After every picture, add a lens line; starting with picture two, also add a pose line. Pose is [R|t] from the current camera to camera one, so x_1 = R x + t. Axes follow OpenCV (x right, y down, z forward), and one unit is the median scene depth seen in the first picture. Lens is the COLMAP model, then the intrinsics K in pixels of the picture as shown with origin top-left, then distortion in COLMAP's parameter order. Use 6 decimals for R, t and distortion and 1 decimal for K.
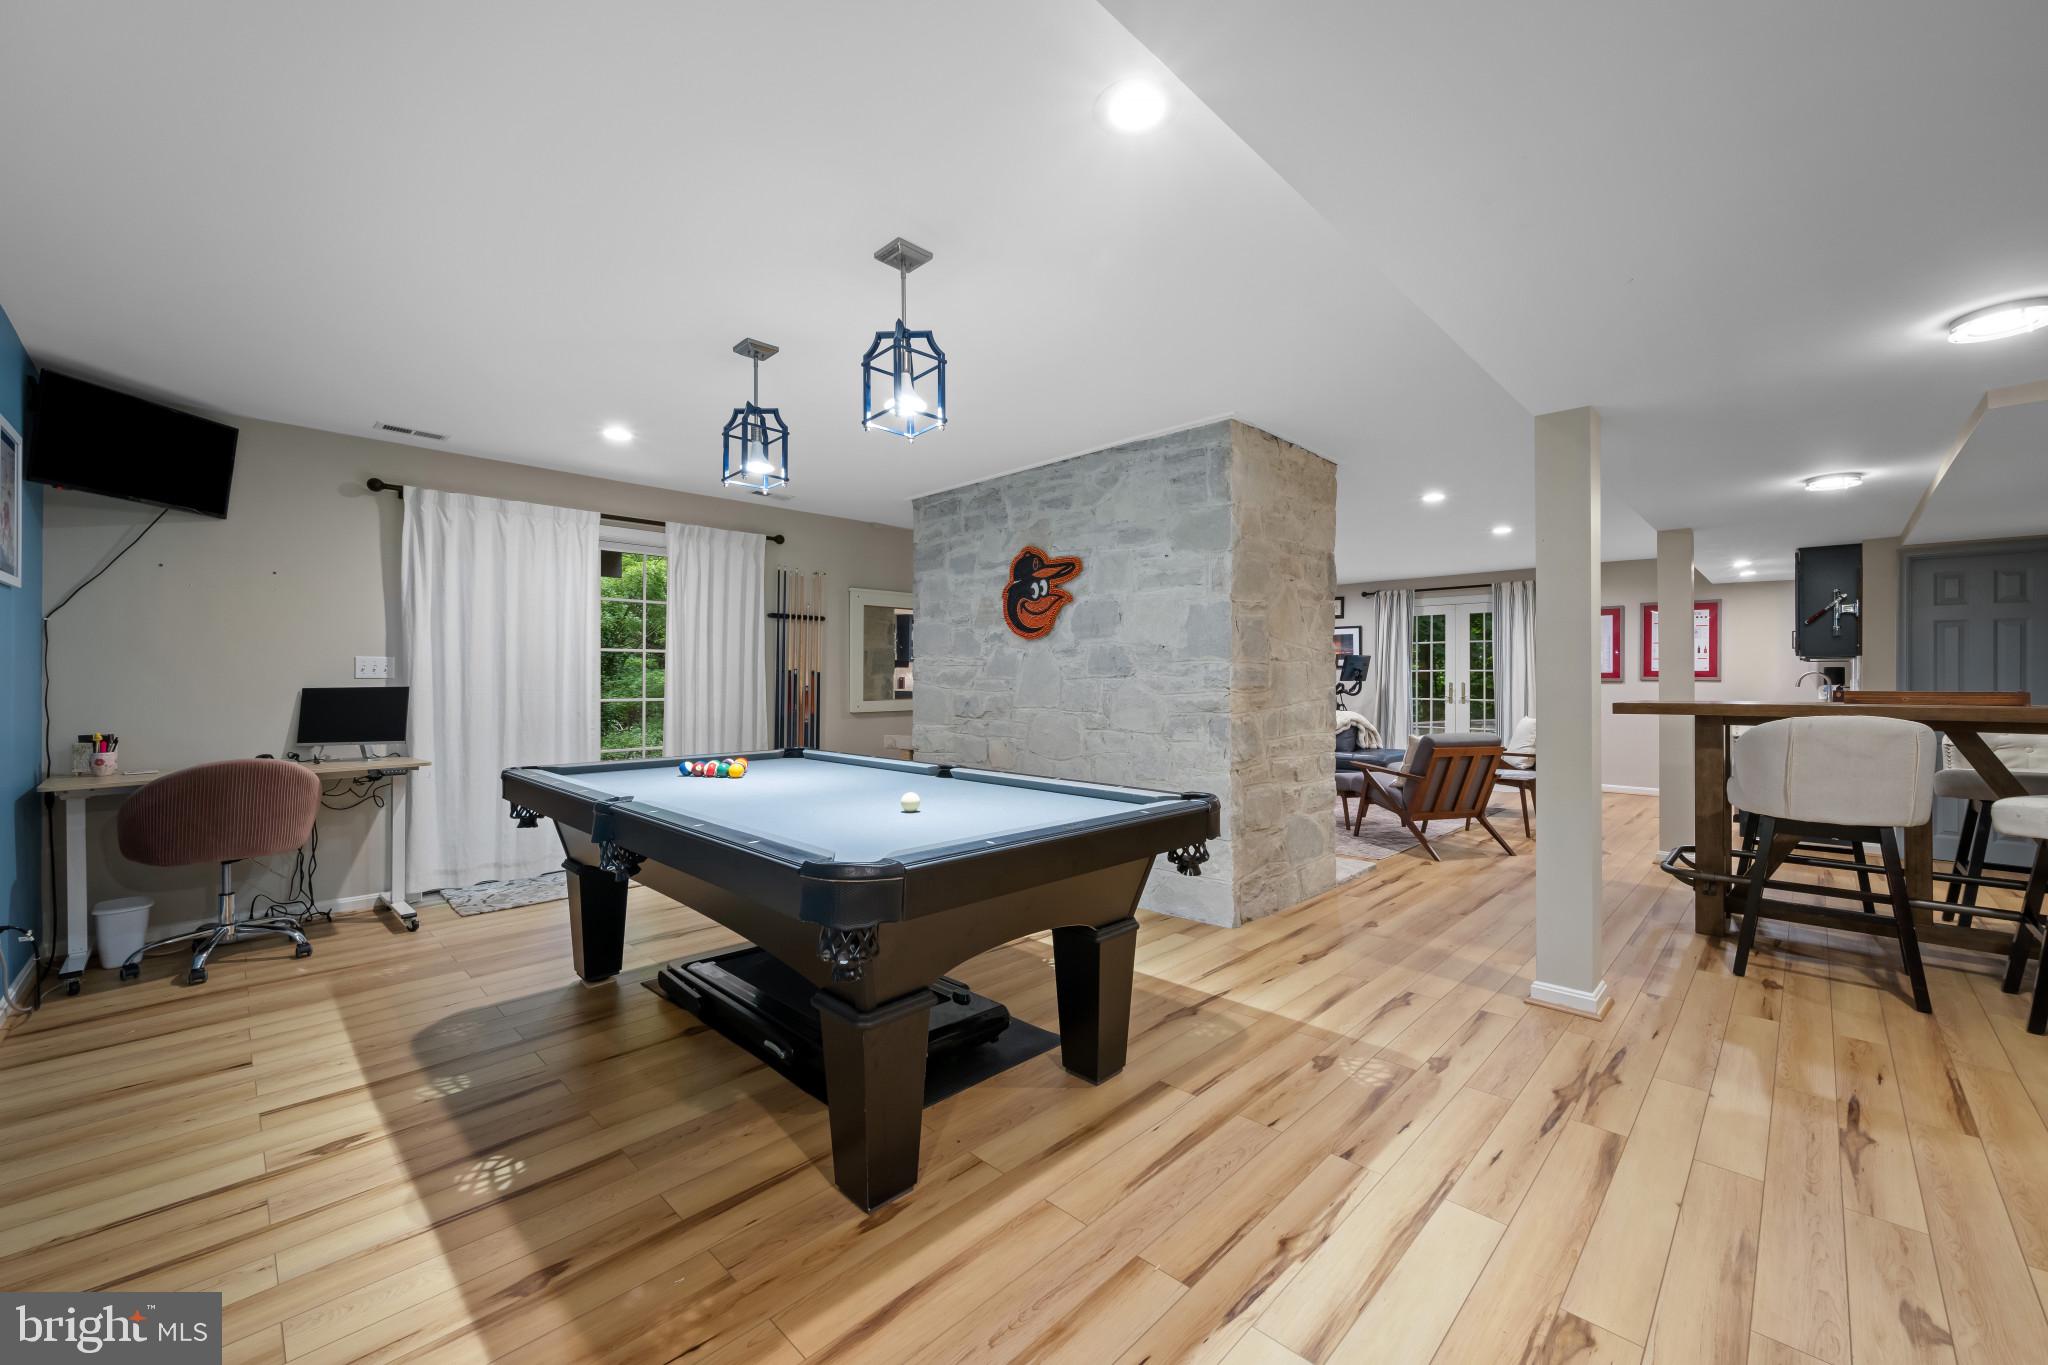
lens RADIAL K [[806.3, 0, 1018.3], [0, 806.3, 672.1], [0, 0, 1]] dist [0.000033, -0.000187]
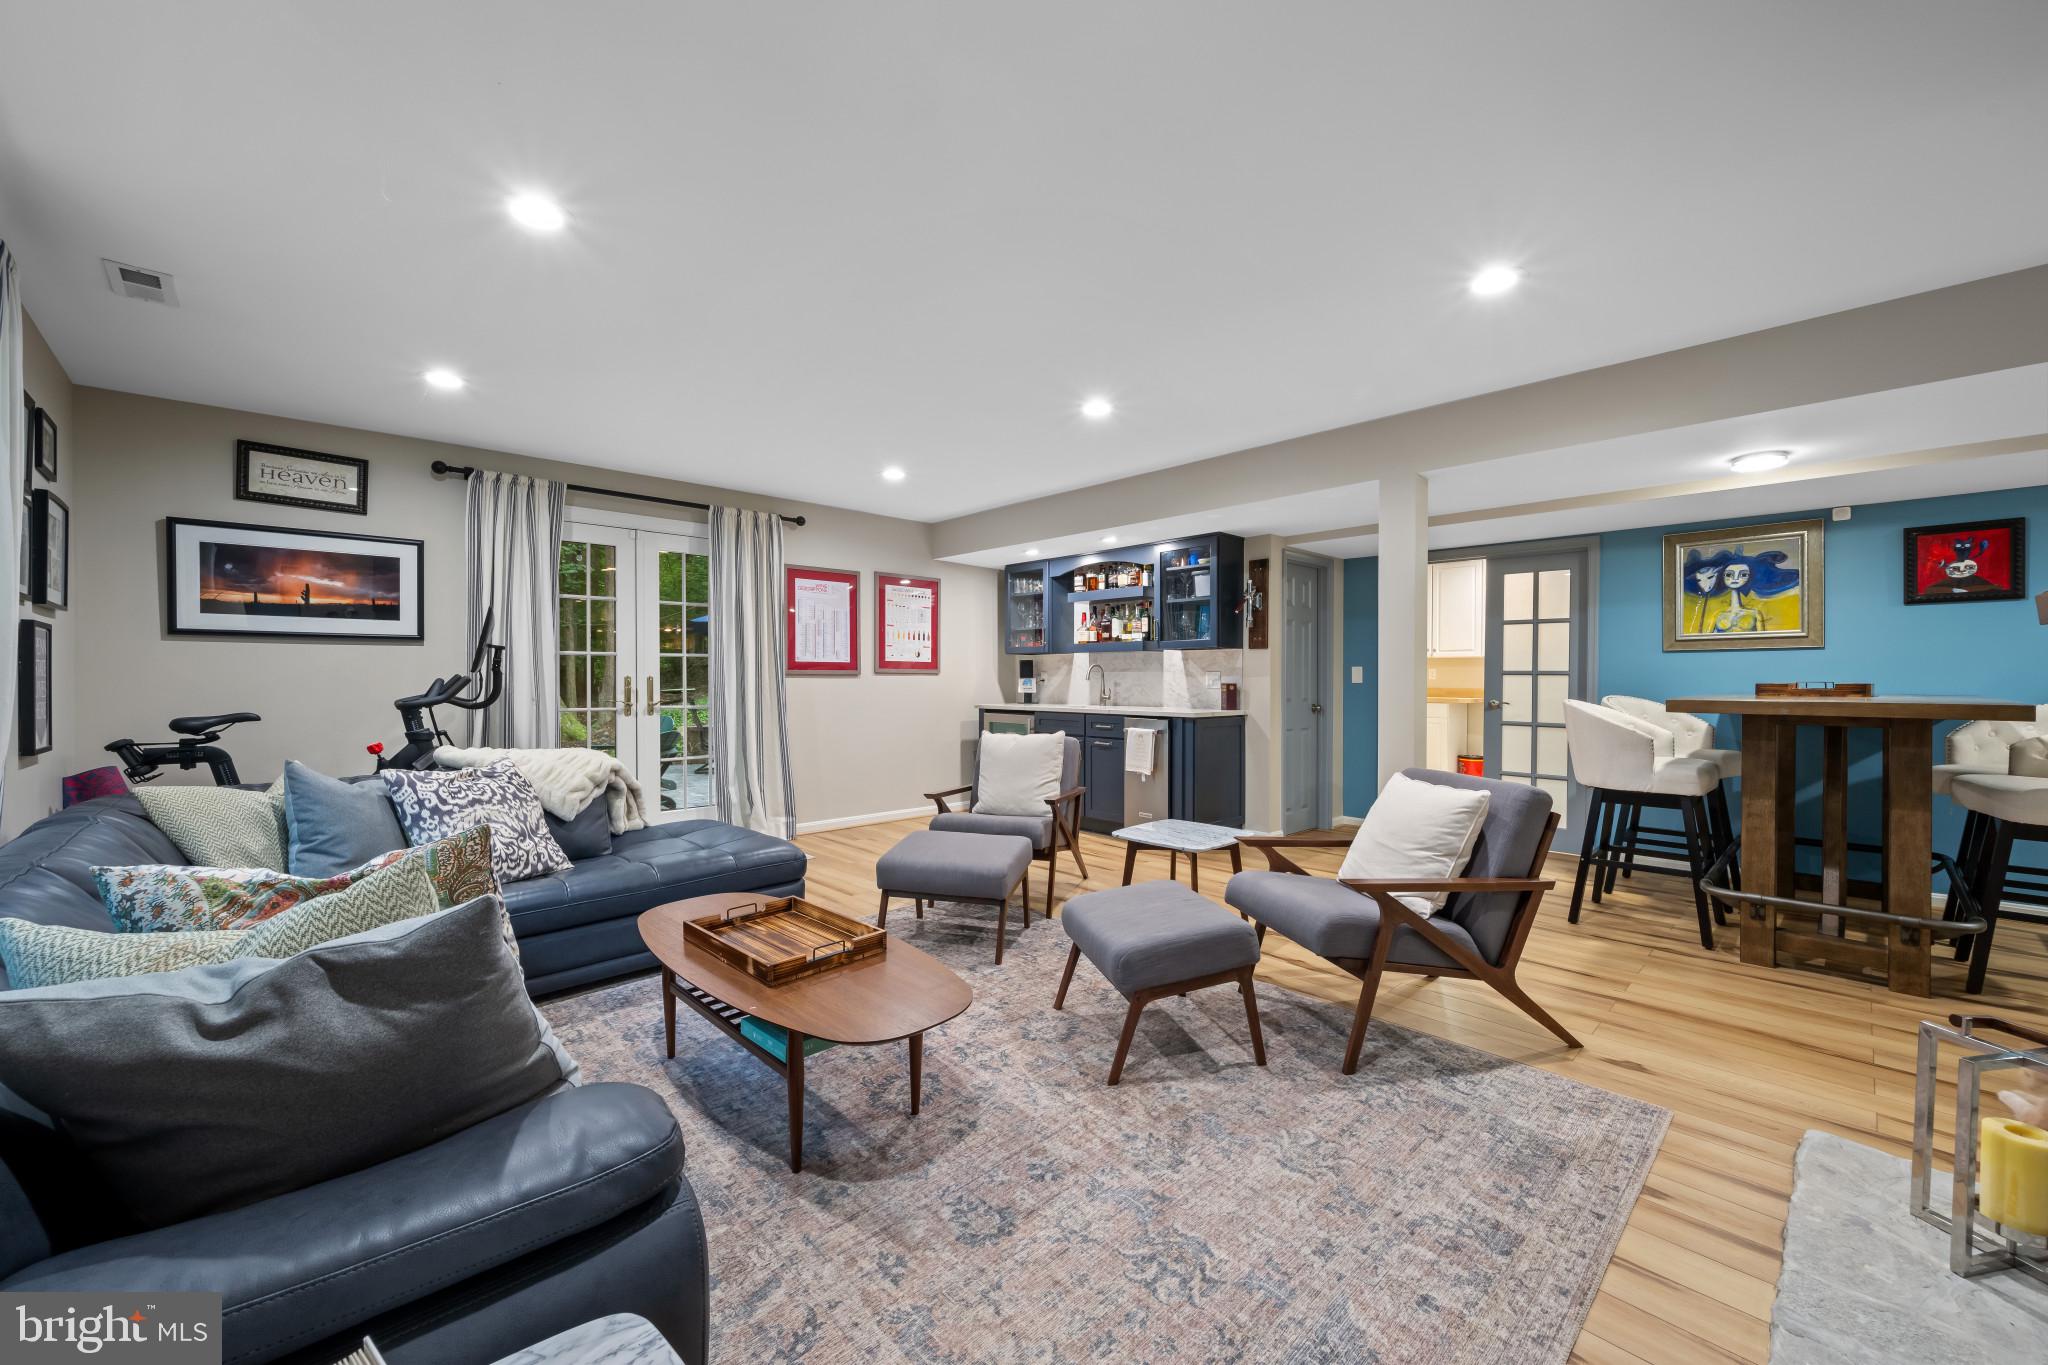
lens RADIAL K [[806.3, 0, 1018.3], [0, 806.3, 672.1], [0, 0, 1]] dist [0.000033, -0.000187]
pose [[0.035228, 0.009531, 0.999334, 0.020144], [-0.008440, 0.999922, -0.009239, 0.012560], [-0.999344, -0.008109, 0.035305, 0.731428]]
